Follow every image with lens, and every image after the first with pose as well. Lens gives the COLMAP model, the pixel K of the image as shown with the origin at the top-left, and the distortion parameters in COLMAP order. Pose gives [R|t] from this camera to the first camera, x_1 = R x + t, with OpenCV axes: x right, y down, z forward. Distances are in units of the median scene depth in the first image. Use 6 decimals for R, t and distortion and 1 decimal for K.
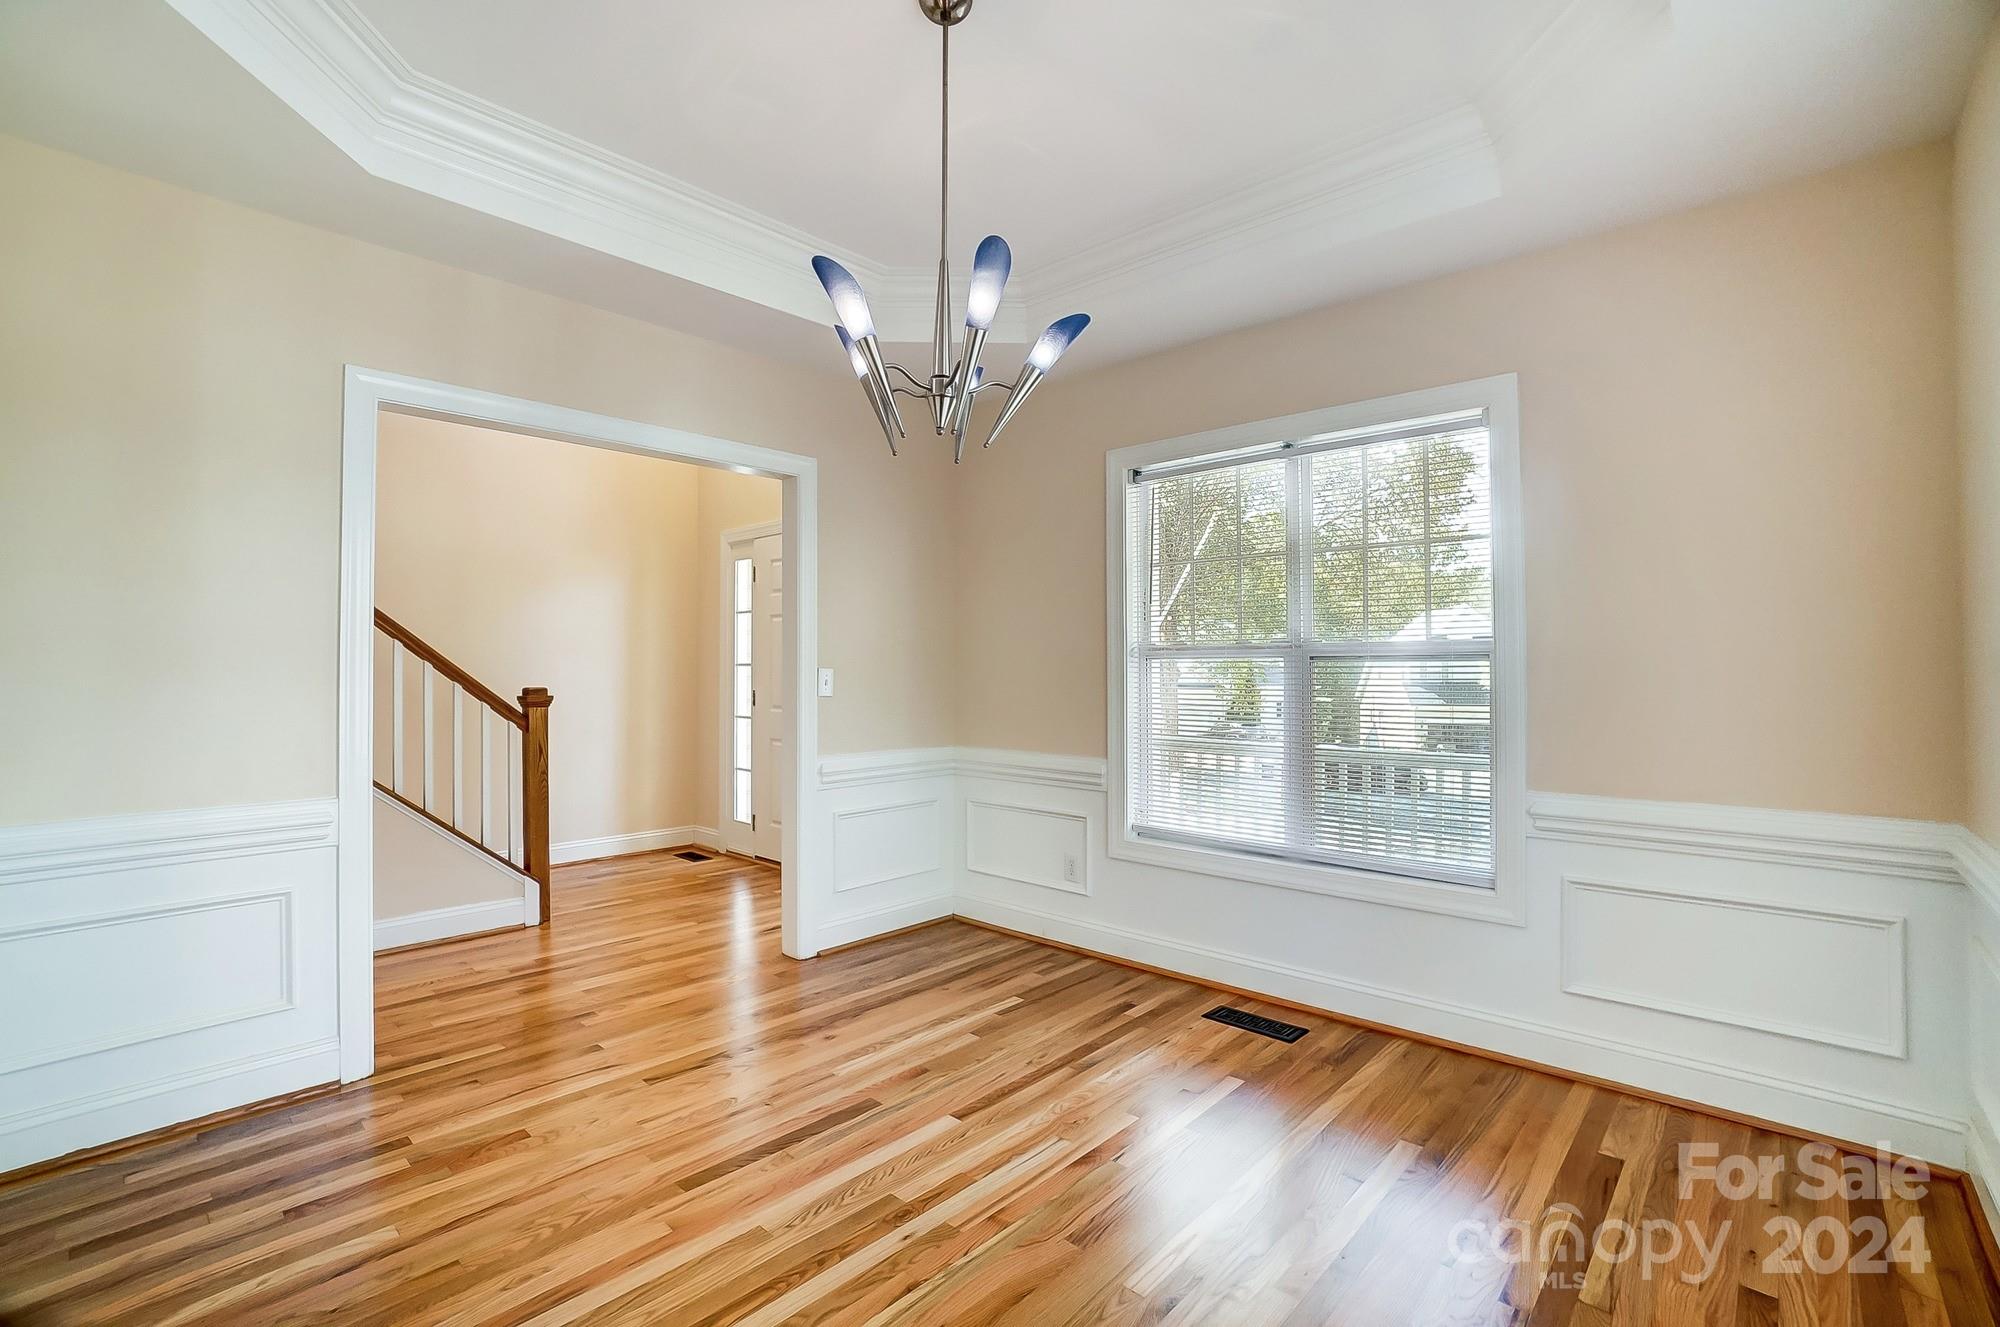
lens RADIAL K [[889.9, 0, 994.3], [0, 889.9, 668.5], [0, 0, 1]] dist [-0.053816, 0.010790]
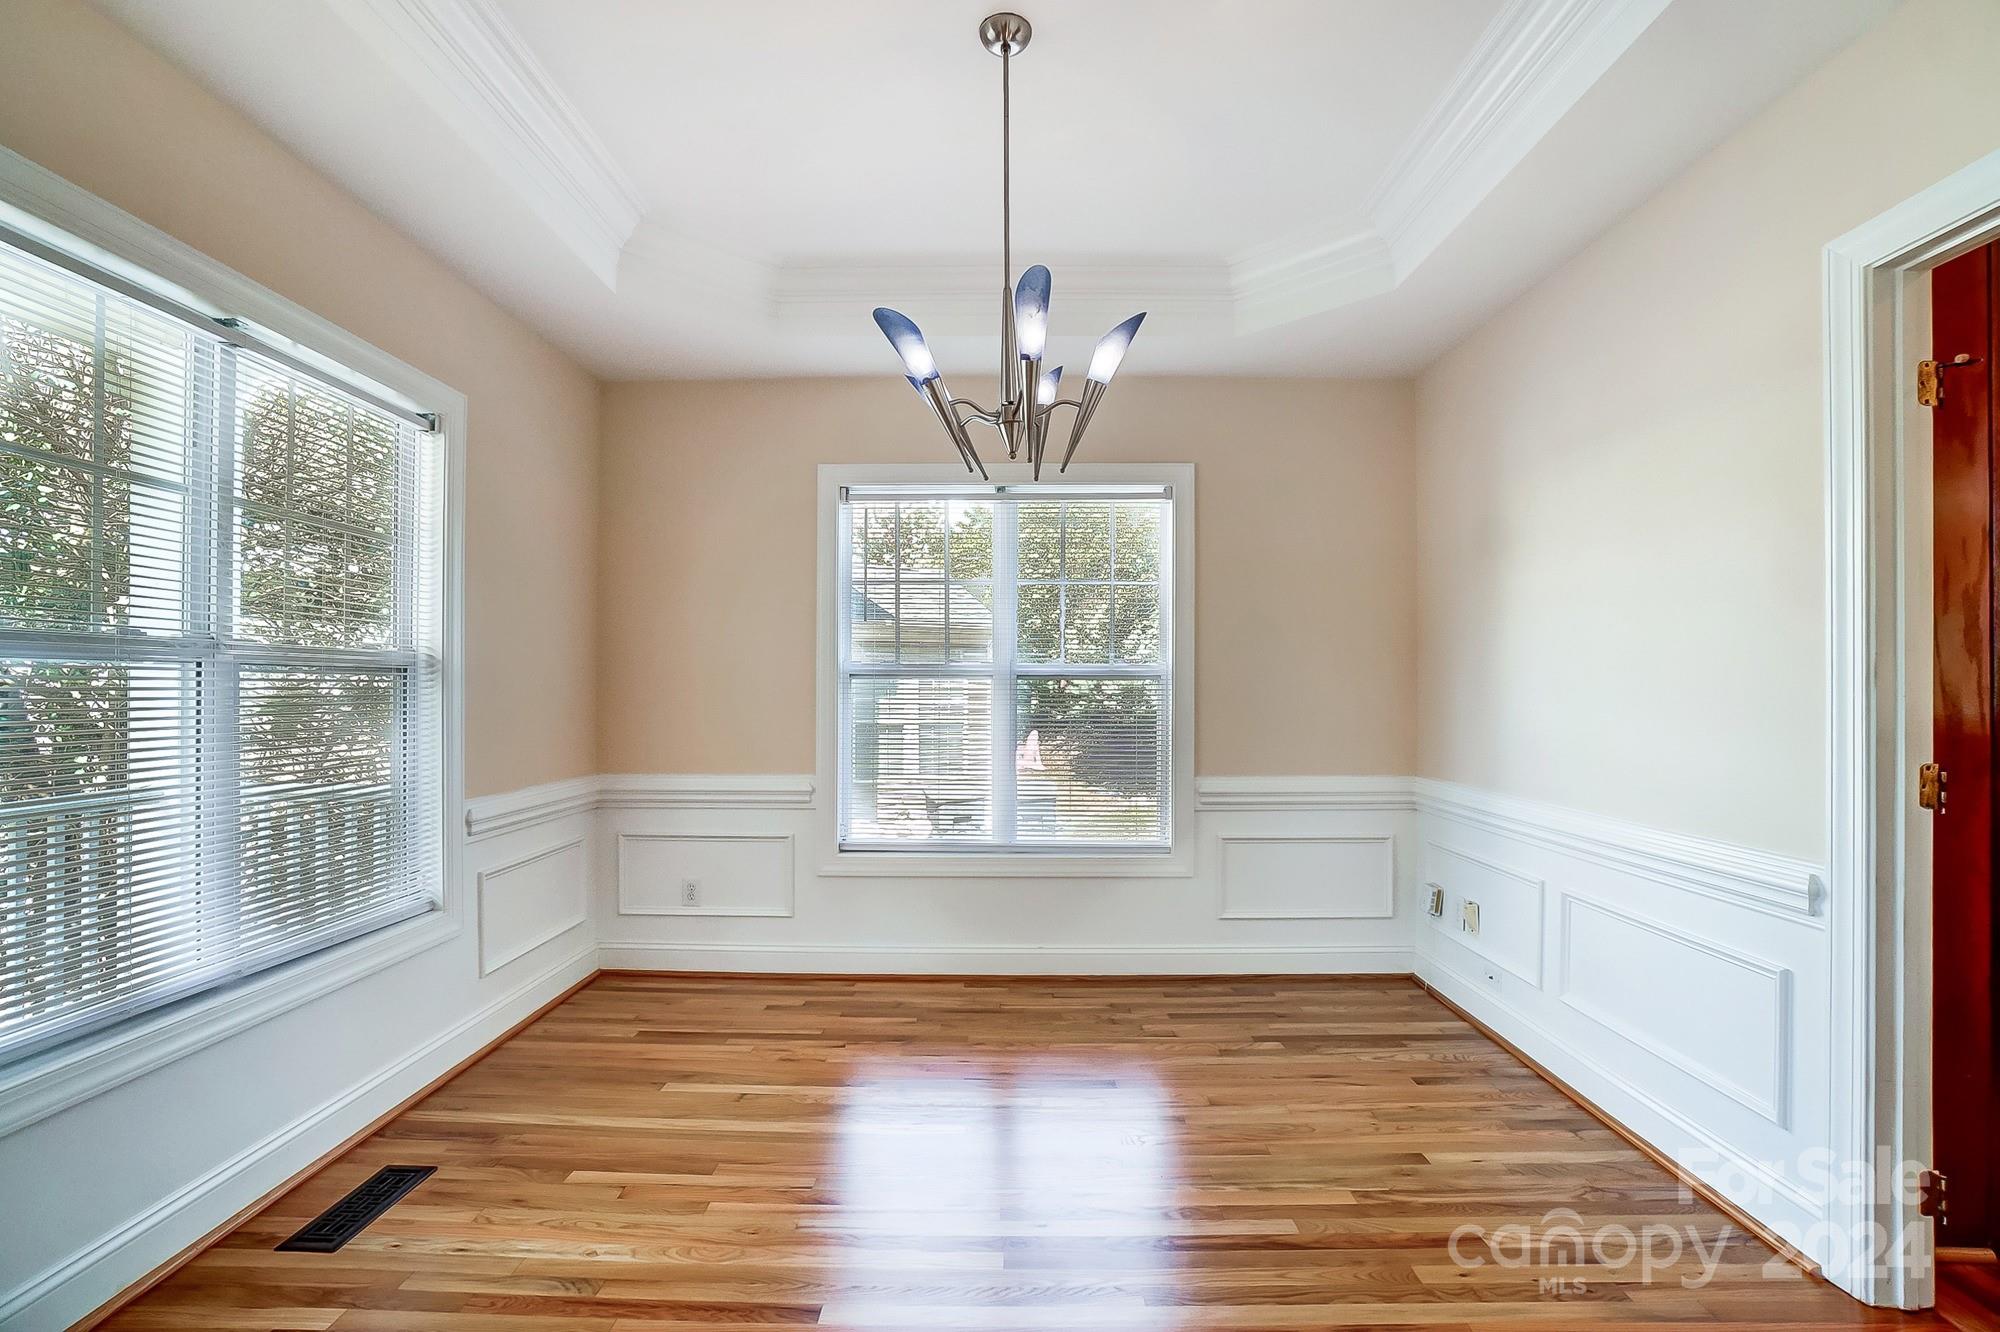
lens RADIAL K [[906.3, 0, 995.1], [0, 906.3, 681.8], [0, 0, 1]] dist [-0.066951, 0.023023]
pose [[0.745371, 0.001208, 0.666648, -0.399128], [0.001611, 0.999992, -0.003613, 0.000420], [-0.666648, 0.003767, 0.745364, 0.121398]]
